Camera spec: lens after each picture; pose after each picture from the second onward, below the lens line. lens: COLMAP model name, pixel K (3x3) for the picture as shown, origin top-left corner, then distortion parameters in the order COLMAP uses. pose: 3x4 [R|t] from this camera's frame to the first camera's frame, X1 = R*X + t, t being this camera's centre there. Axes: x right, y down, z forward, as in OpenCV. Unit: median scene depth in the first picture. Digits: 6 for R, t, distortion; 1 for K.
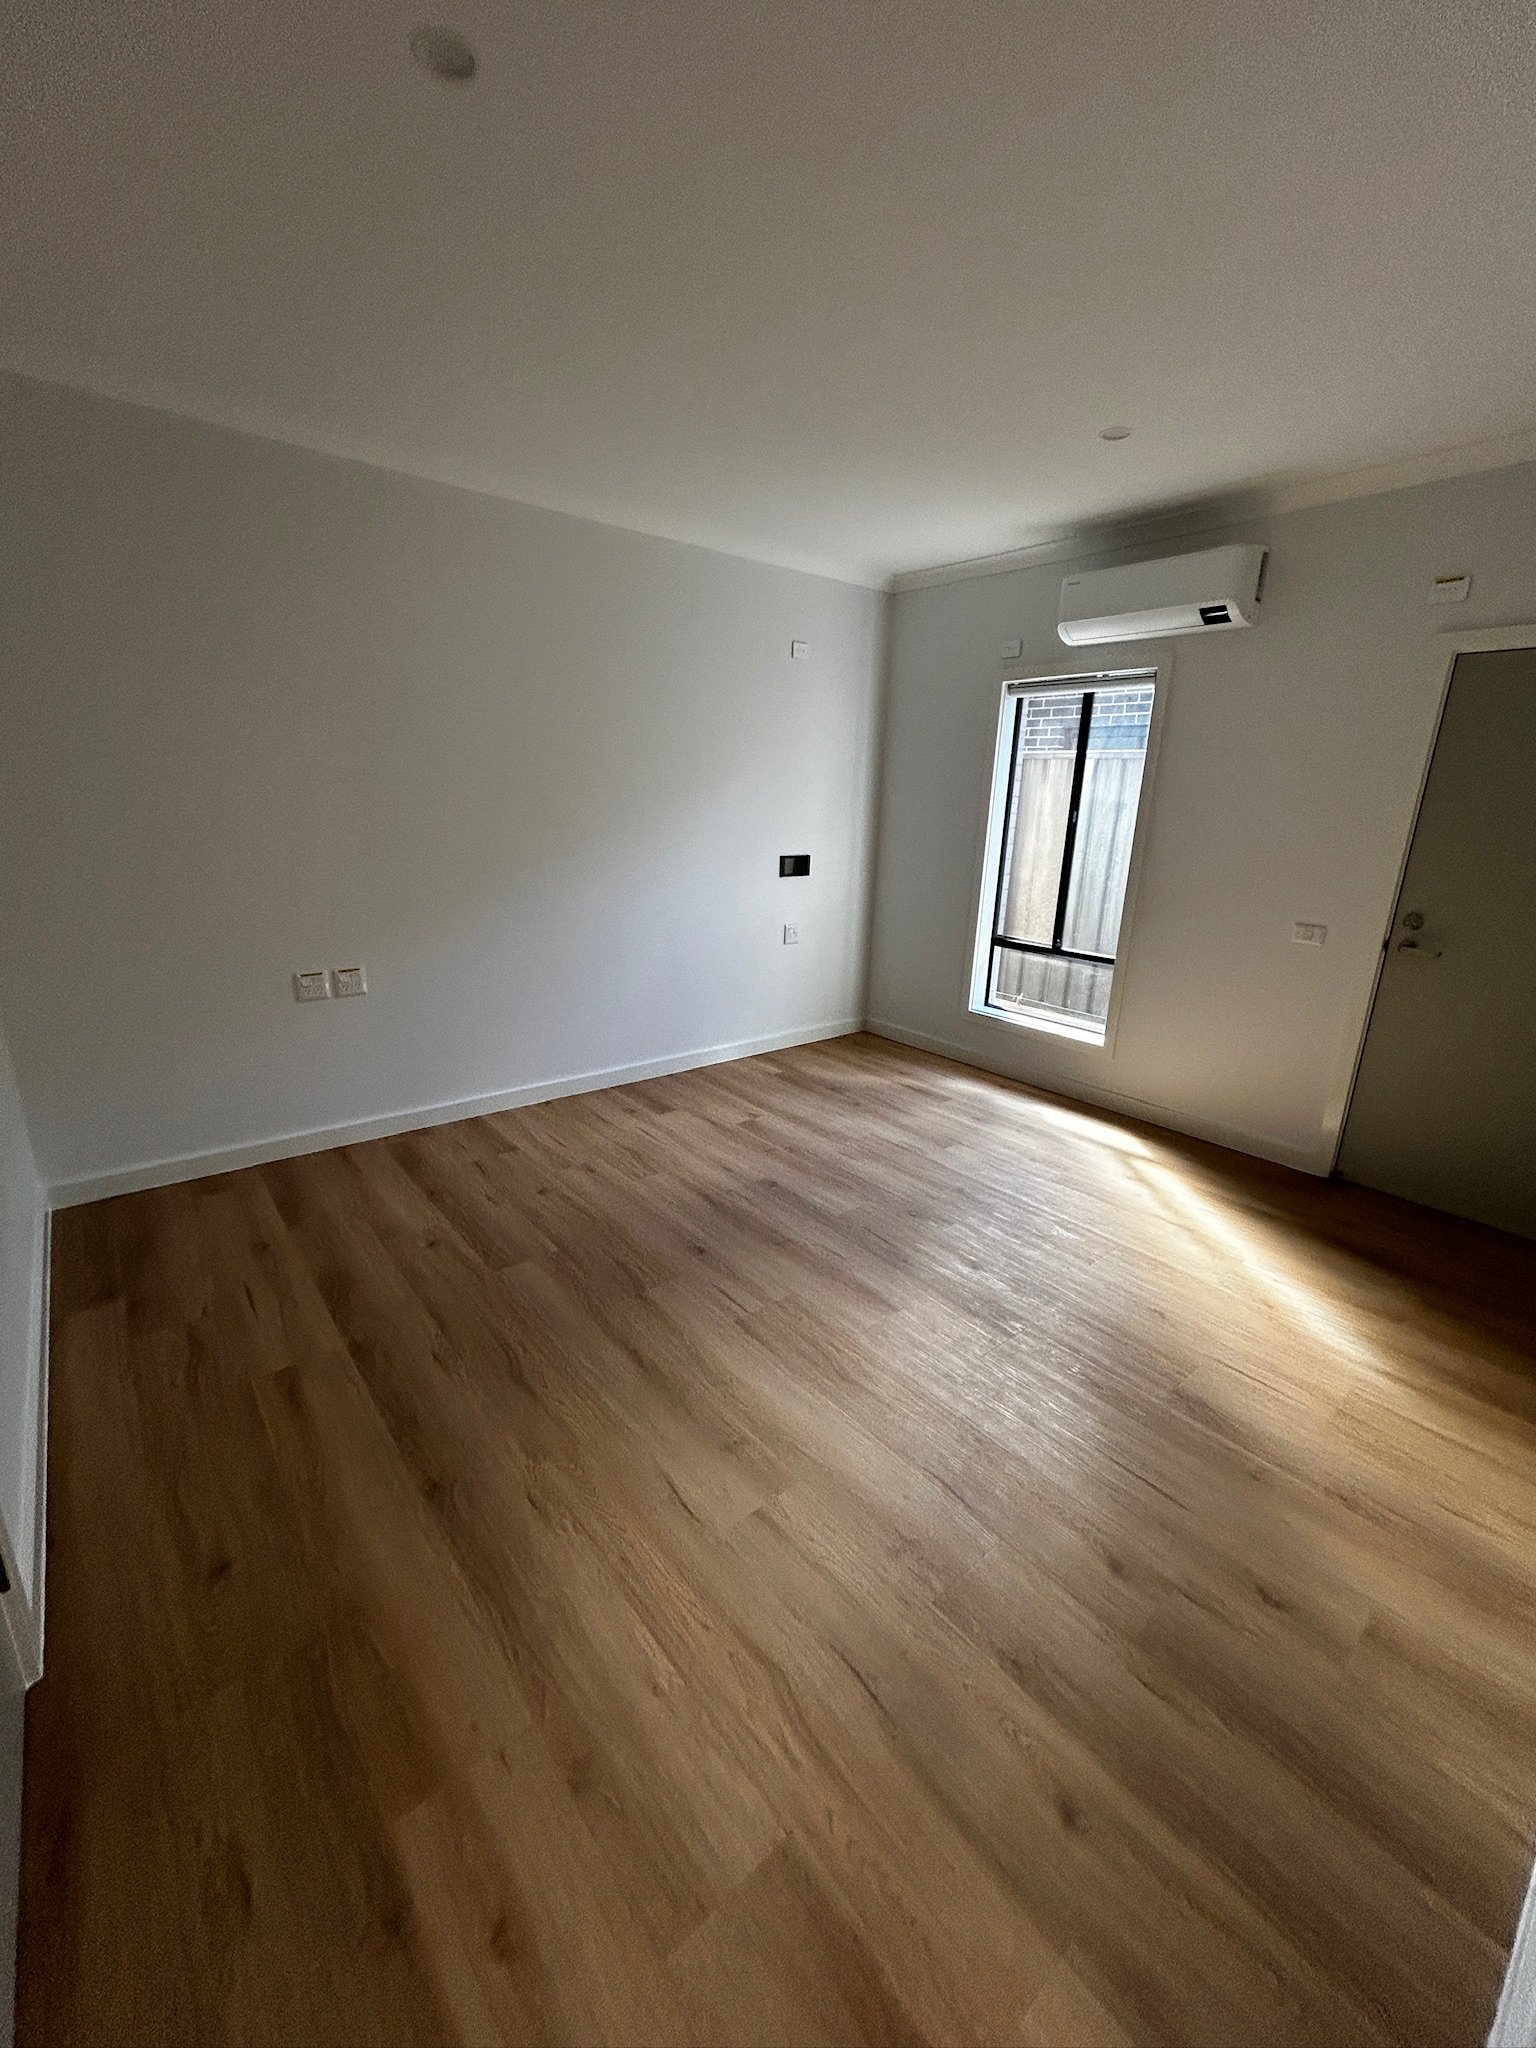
lens RADIAL K [[829.7, 0, 768.0], [0, 829.7, 1029.8], [0, 0, 1]] dist [0.017513, -0.000252]
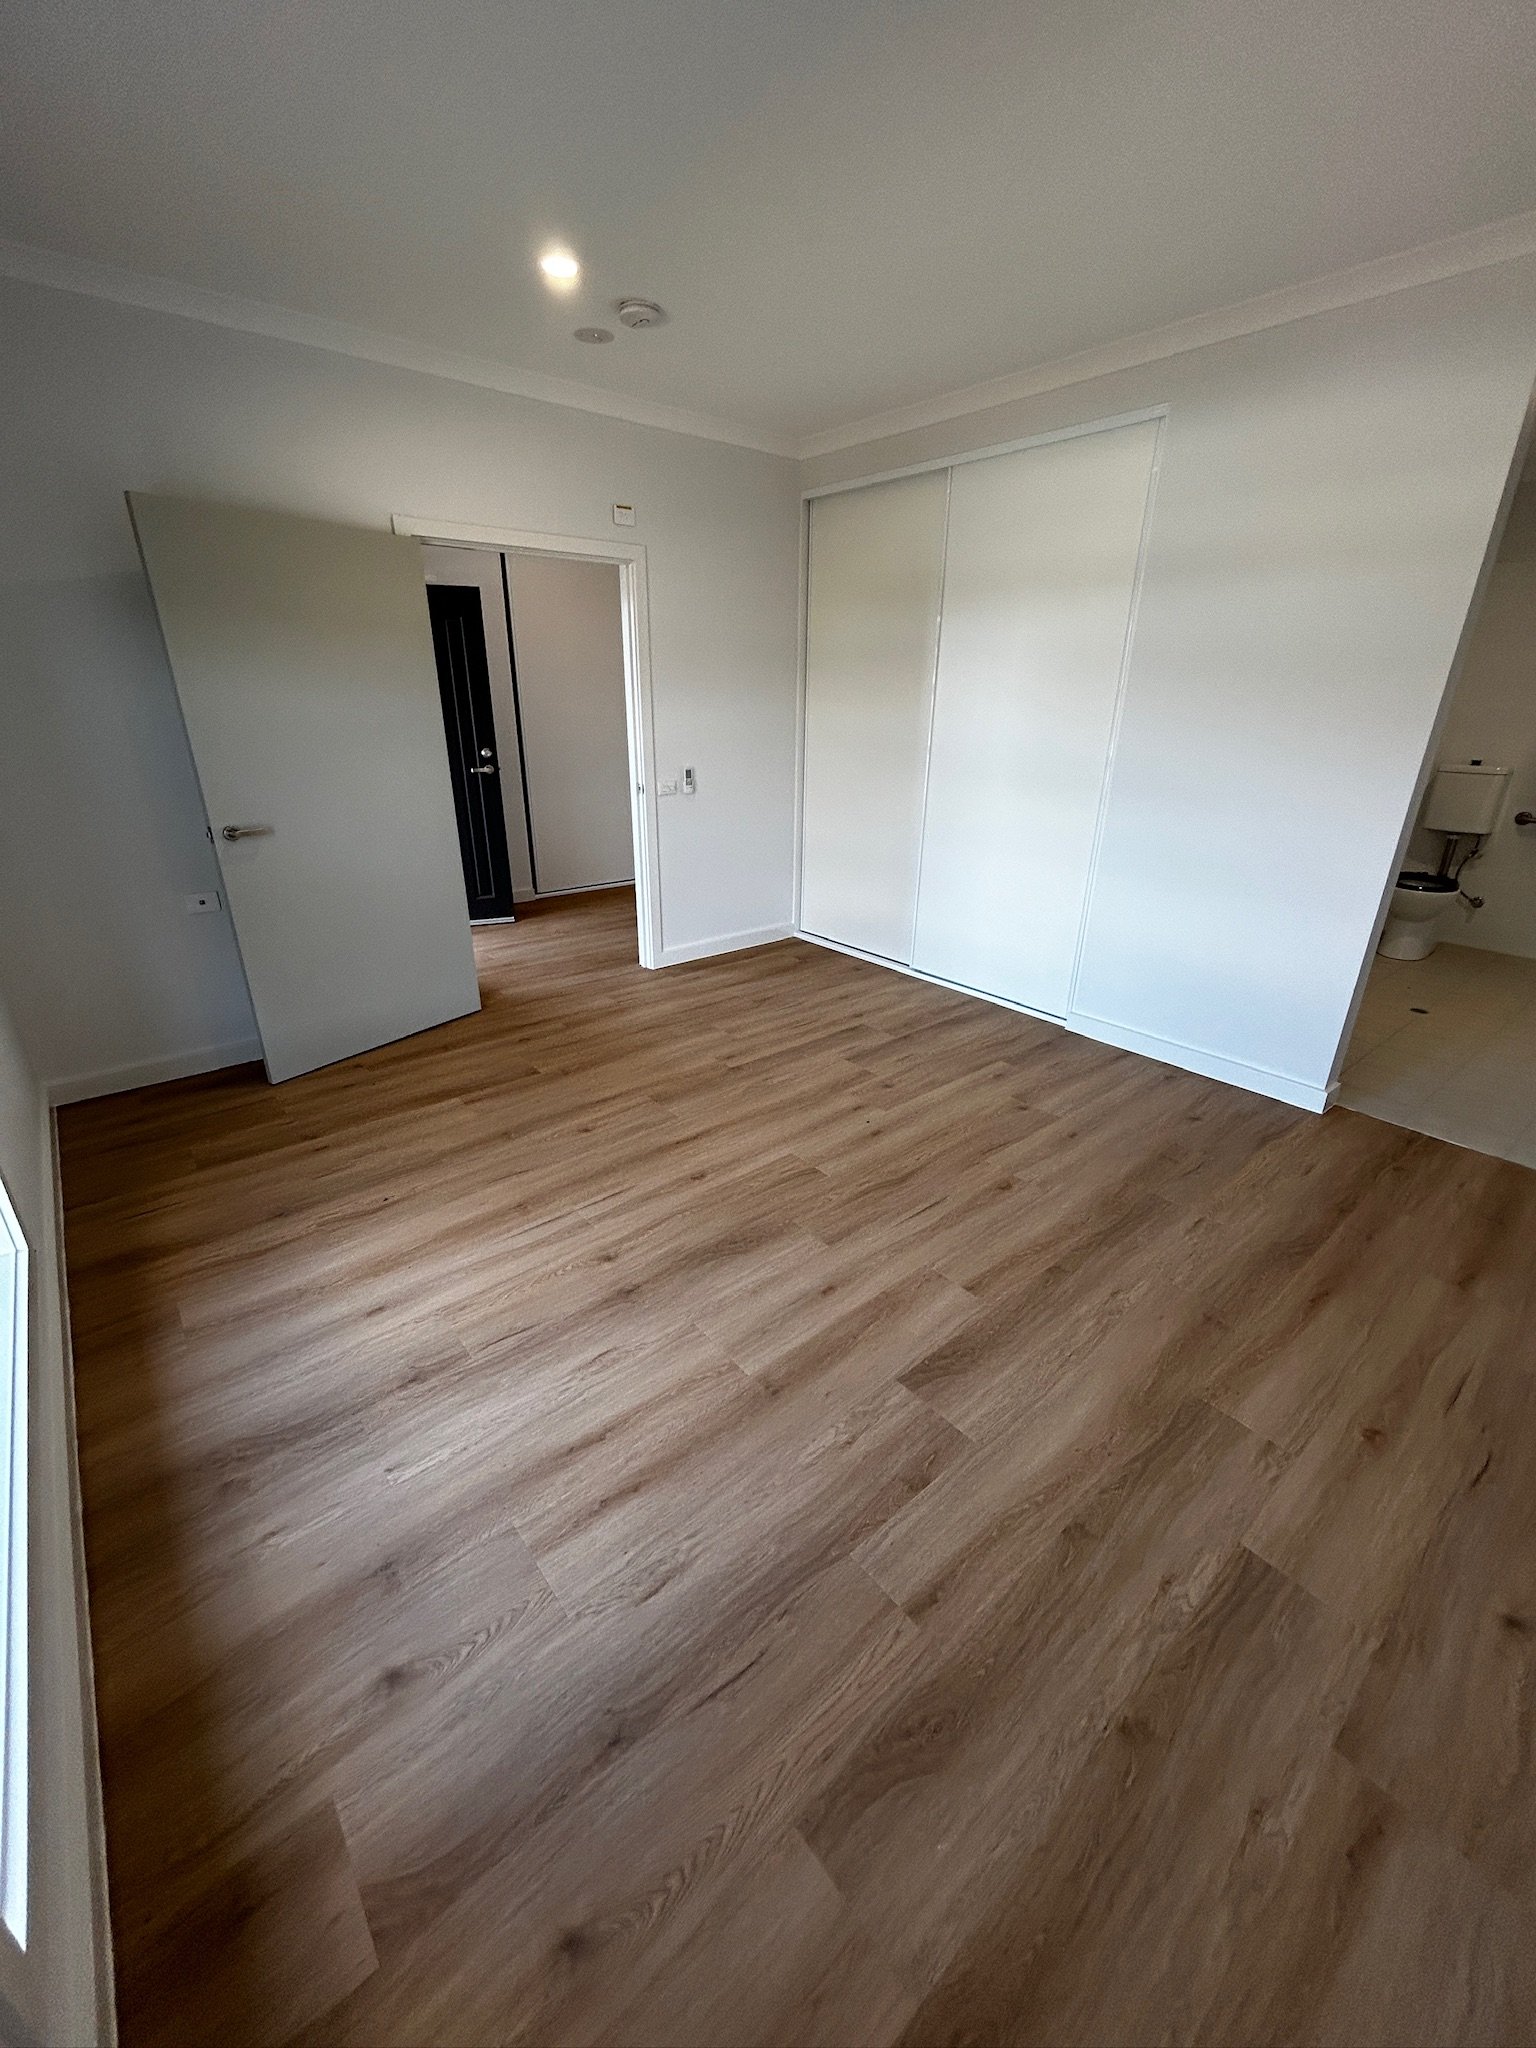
lens RADIAL K [[829.7, 0, 768.0], [0, 829.7, 1029.8], [0, 0, 1]] dist [0.017513, -0.000252]
pose [[-0.002269, -0.407211, 0.913331, -0.608237], [0.269254, 0.879354, 0.392732, -0.236346], [-0.963067, 0.246809, 0.107648, 0.847738]]
